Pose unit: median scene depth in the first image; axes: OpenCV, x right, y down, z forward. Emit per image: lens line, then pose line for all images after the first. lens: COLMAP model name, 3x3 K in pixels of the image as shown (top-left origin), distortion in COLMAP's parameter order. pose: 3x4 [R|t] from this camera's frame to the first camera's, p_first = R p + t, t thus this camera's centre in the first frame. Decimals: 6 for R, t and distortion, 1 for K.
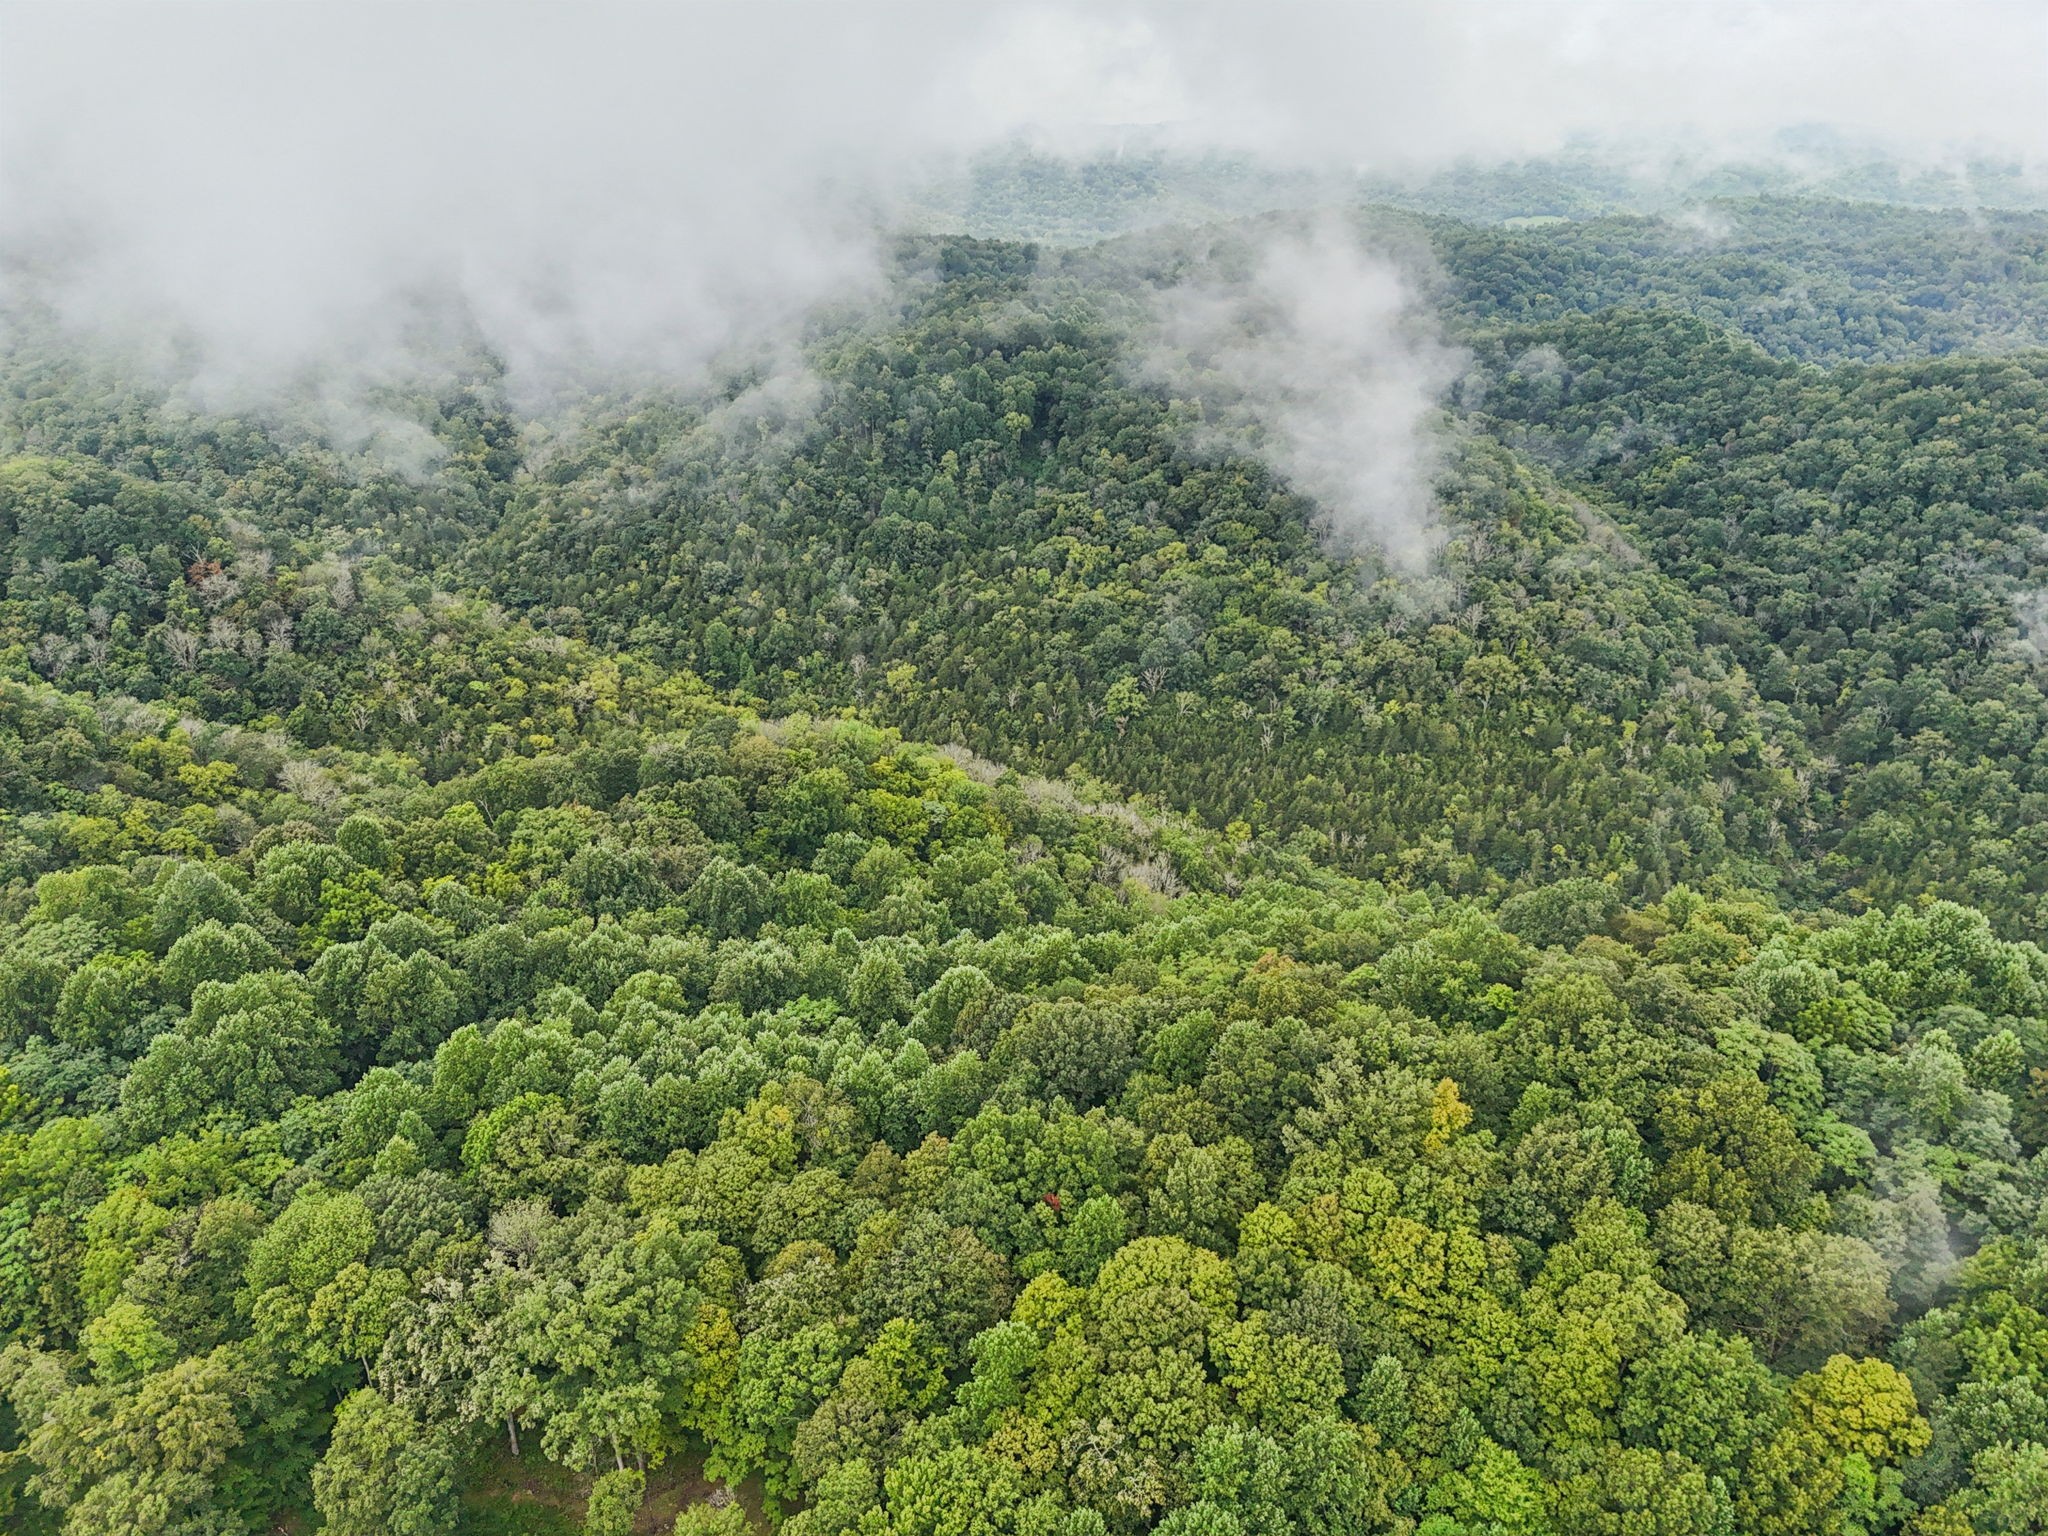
lens RADIAL K [[1507.4, 0, 1015.8], [0, 1507.4, 766.1], [0, 0, 1]] dist [0.073513, -0.070217]
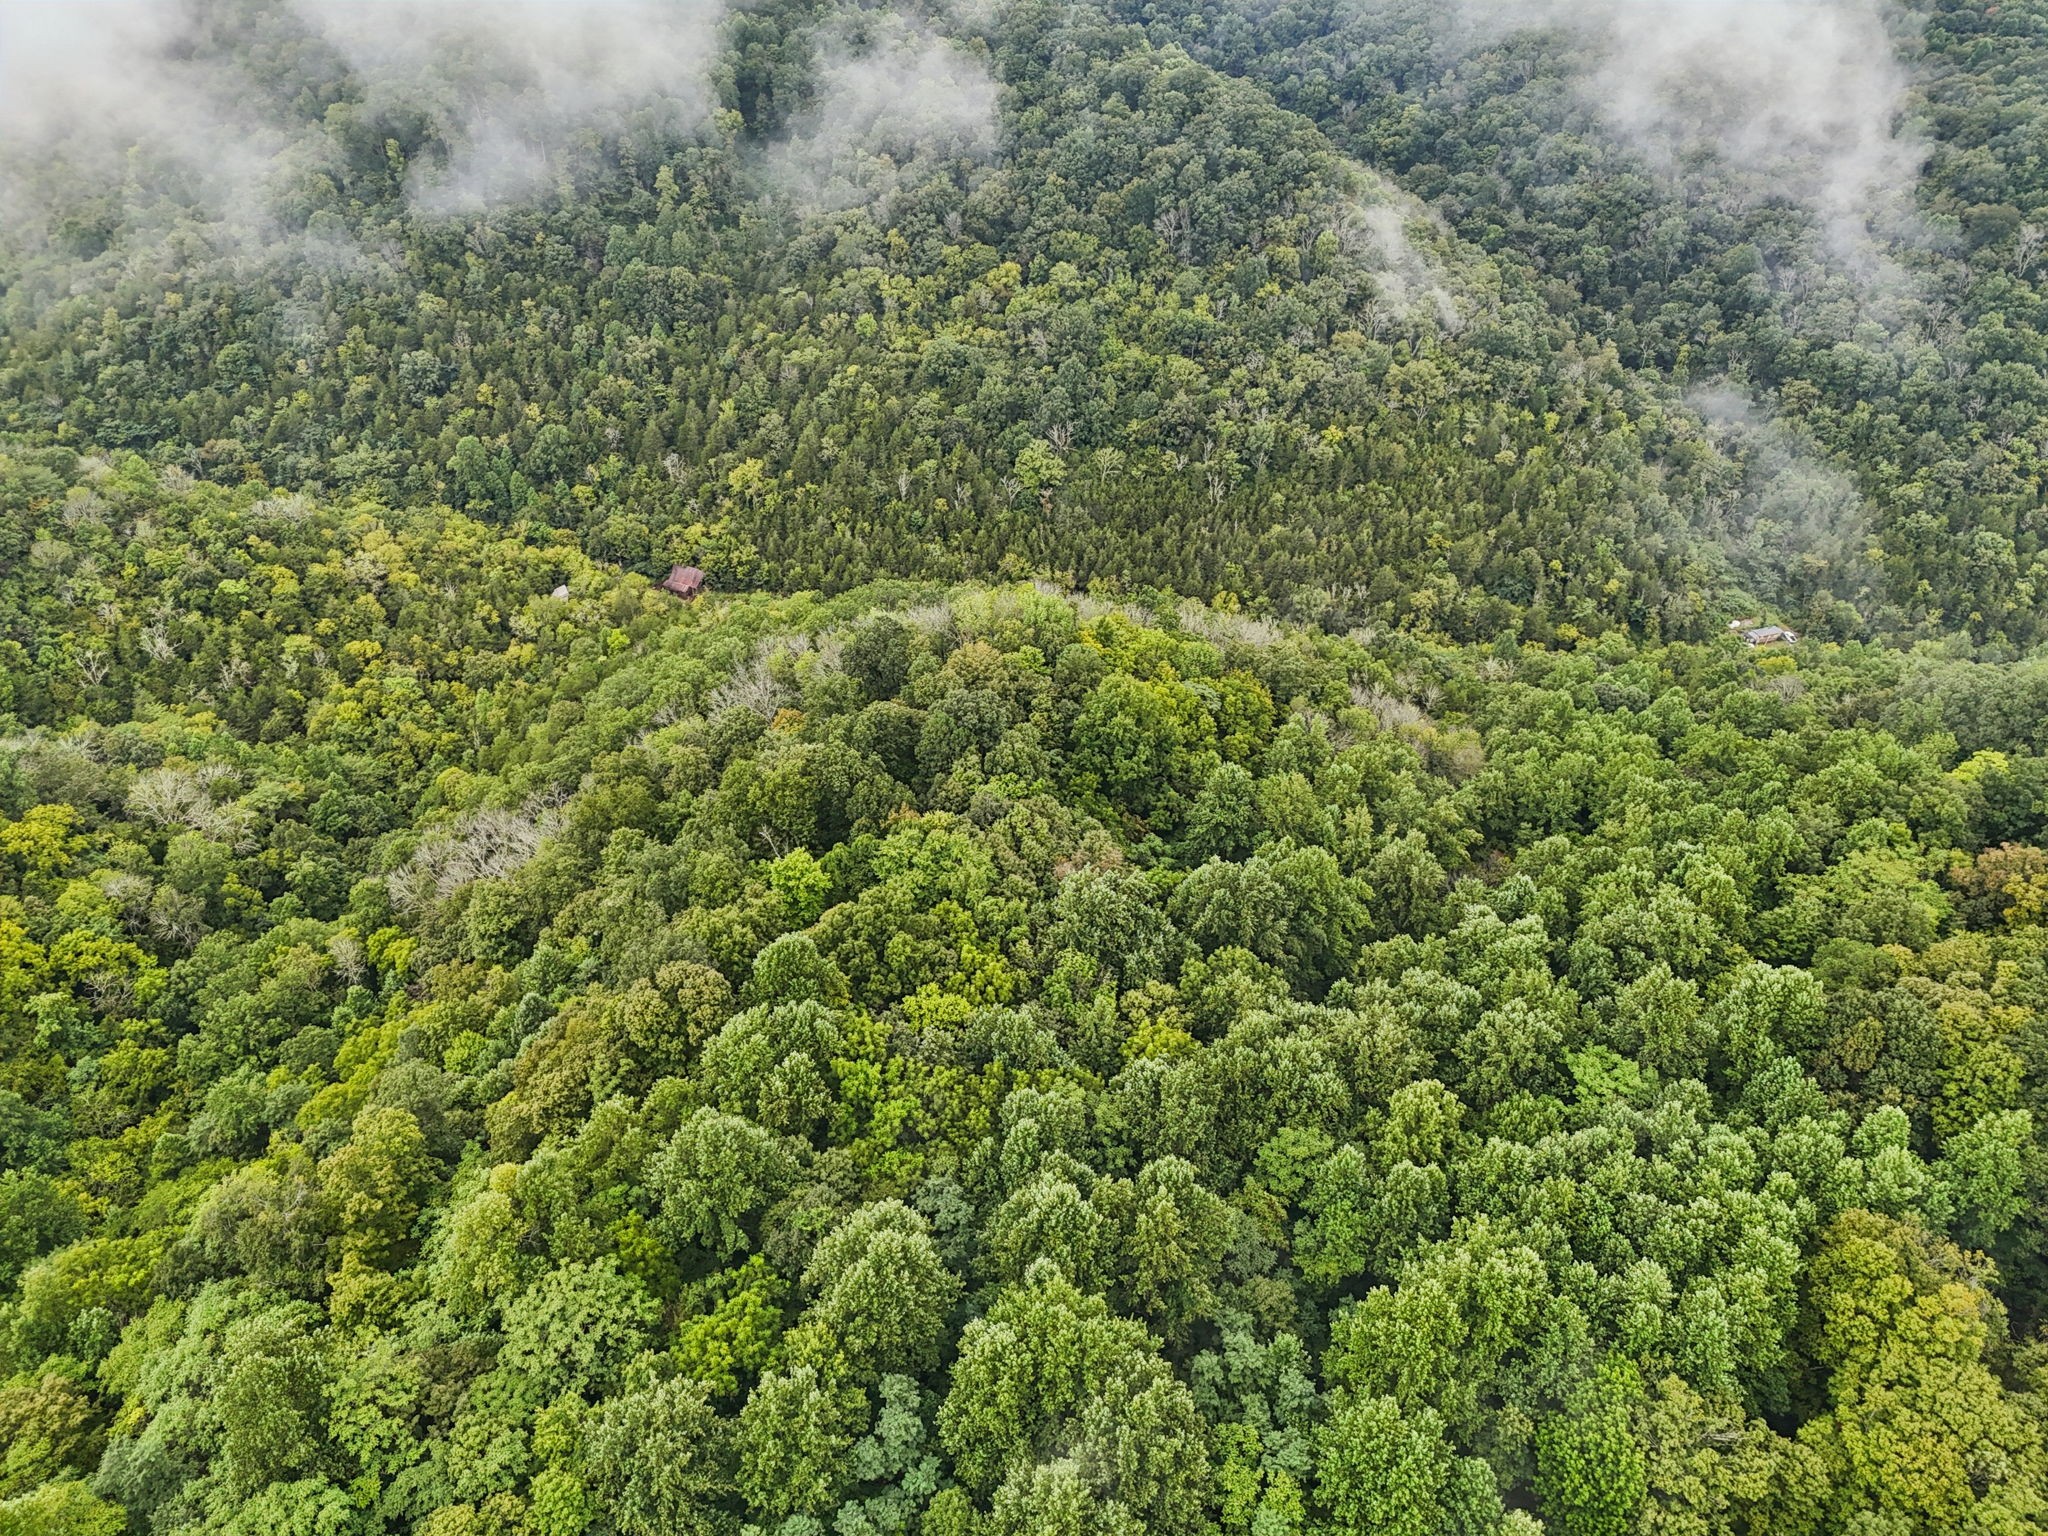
lens RADIAL K [[1507.4, 0, 1015.8], [0, 1507.4, 766.1], [0, 0, 1]] dist [0.073513, -0.070217]
pose [[0.922011, -0.216767, 0.320793, -0.265725], [0.145231, 0.961709, 0.232430, -0.086572], [-0.358893, -0.167714, 0.918187, 0.191906]]
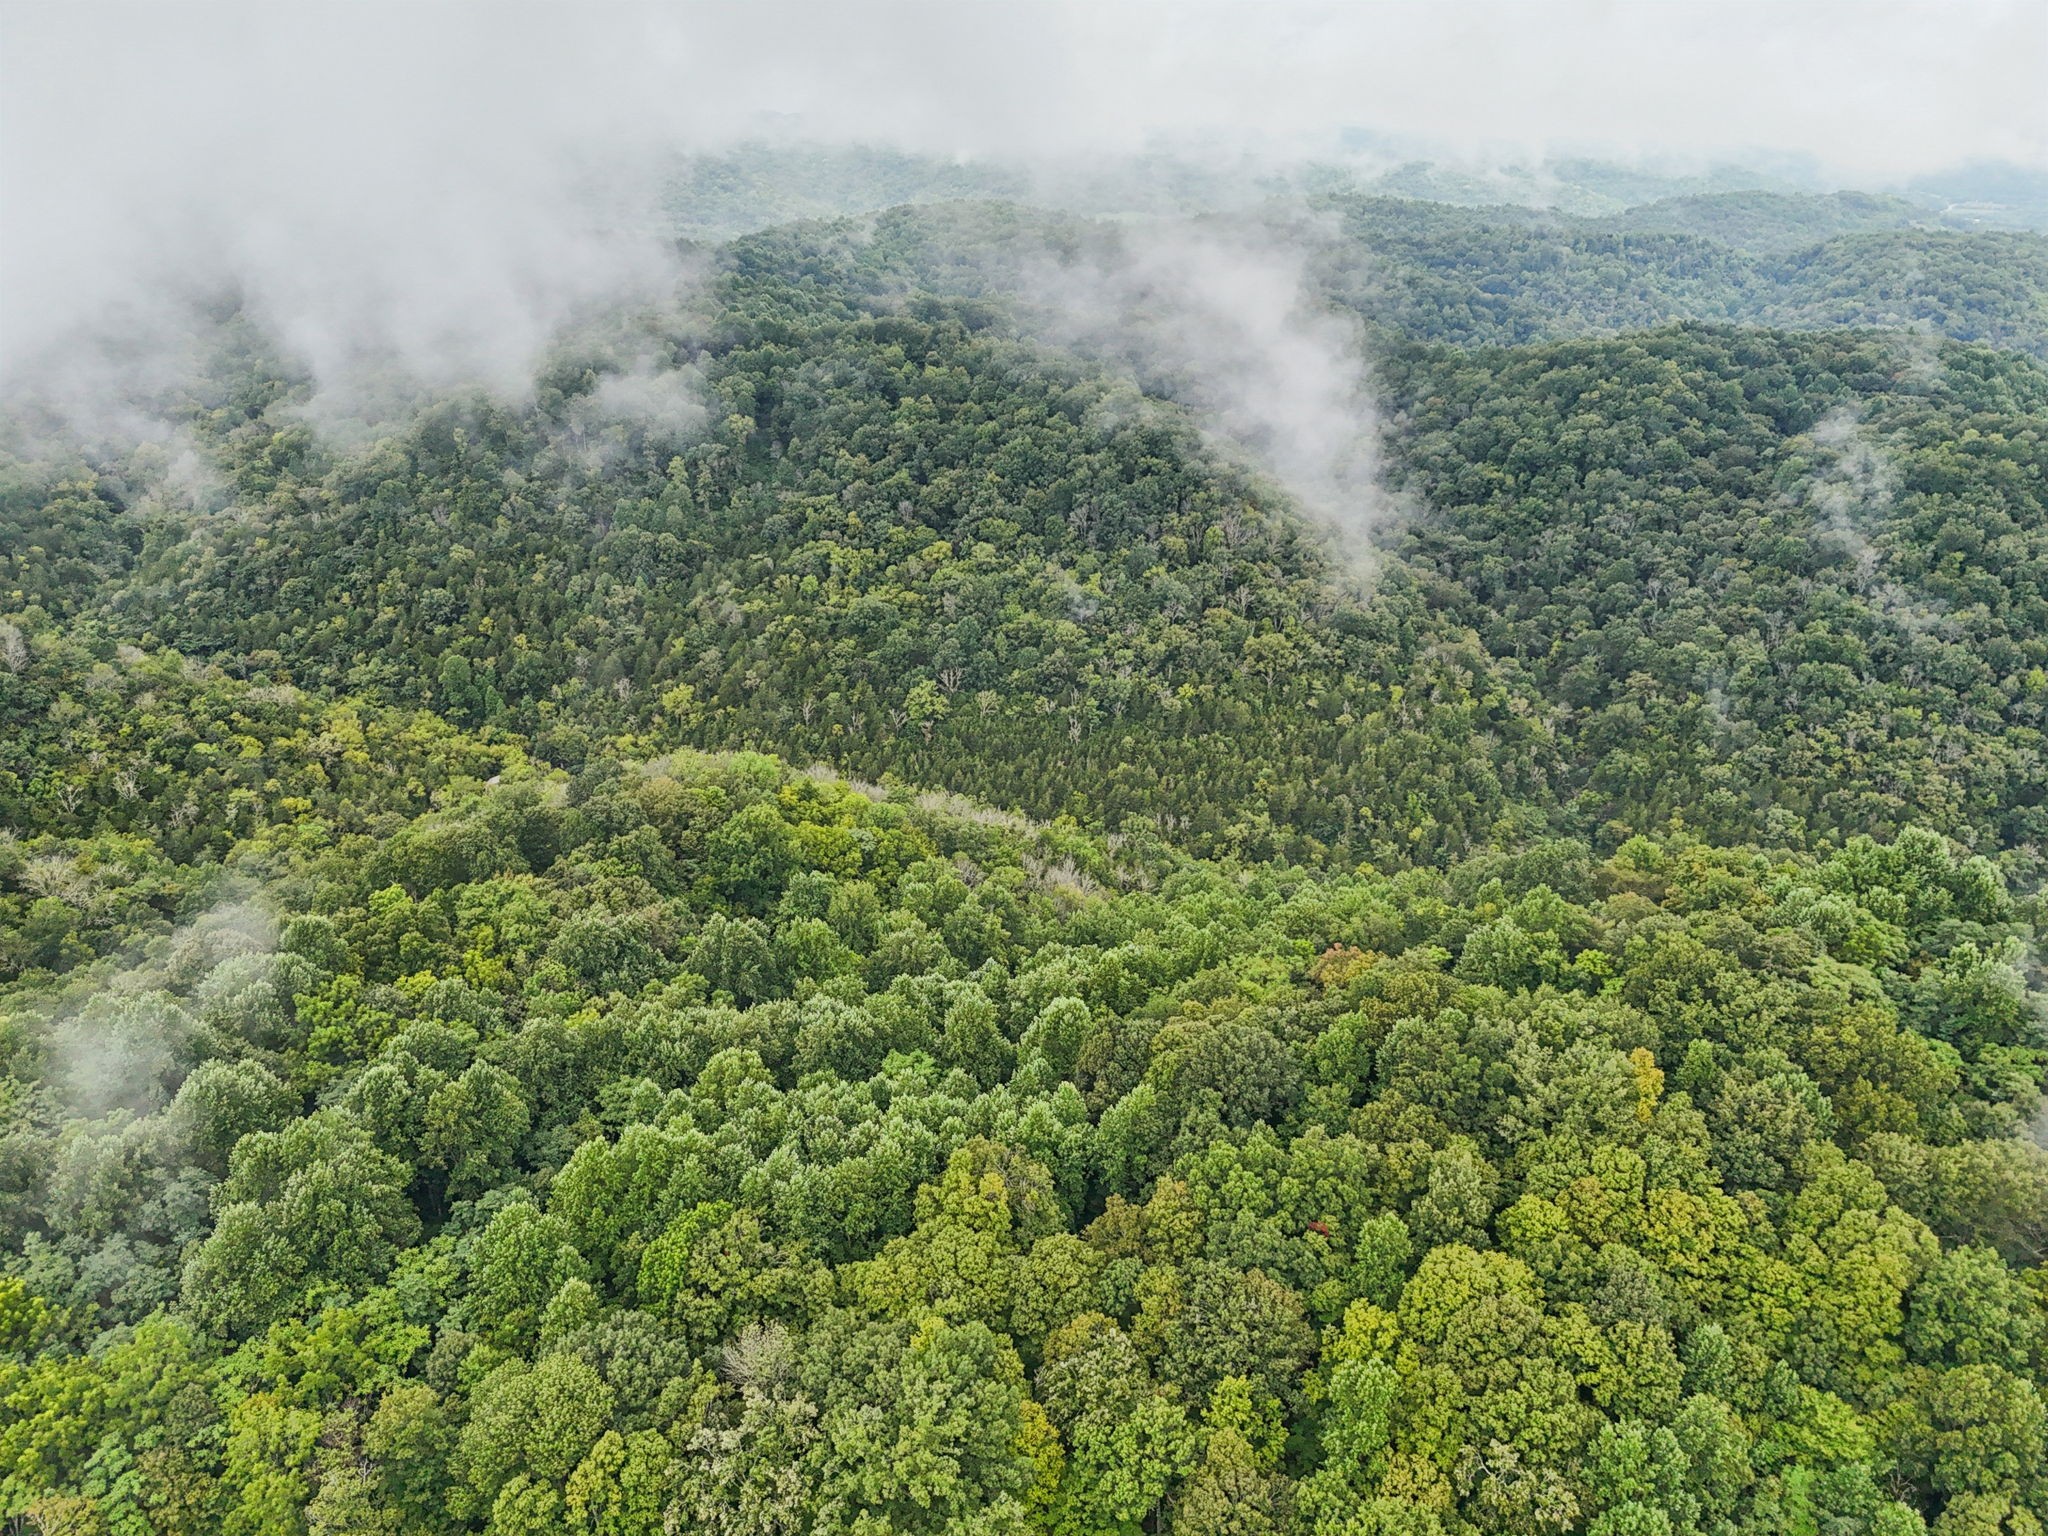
lens RADIAL K [[1507.4, 0, 1015.8], [0, 1507.4, 766.1], [0, 0, 1]] dist [0.073513, -0.070217]
pose [[0.963822, -0.092188, 0.250097, -0.126597], [0.091079, 0.995715, 0.016028, -0.014518], [-0.250503, 0.007330, 0.968088, 0.032075]]
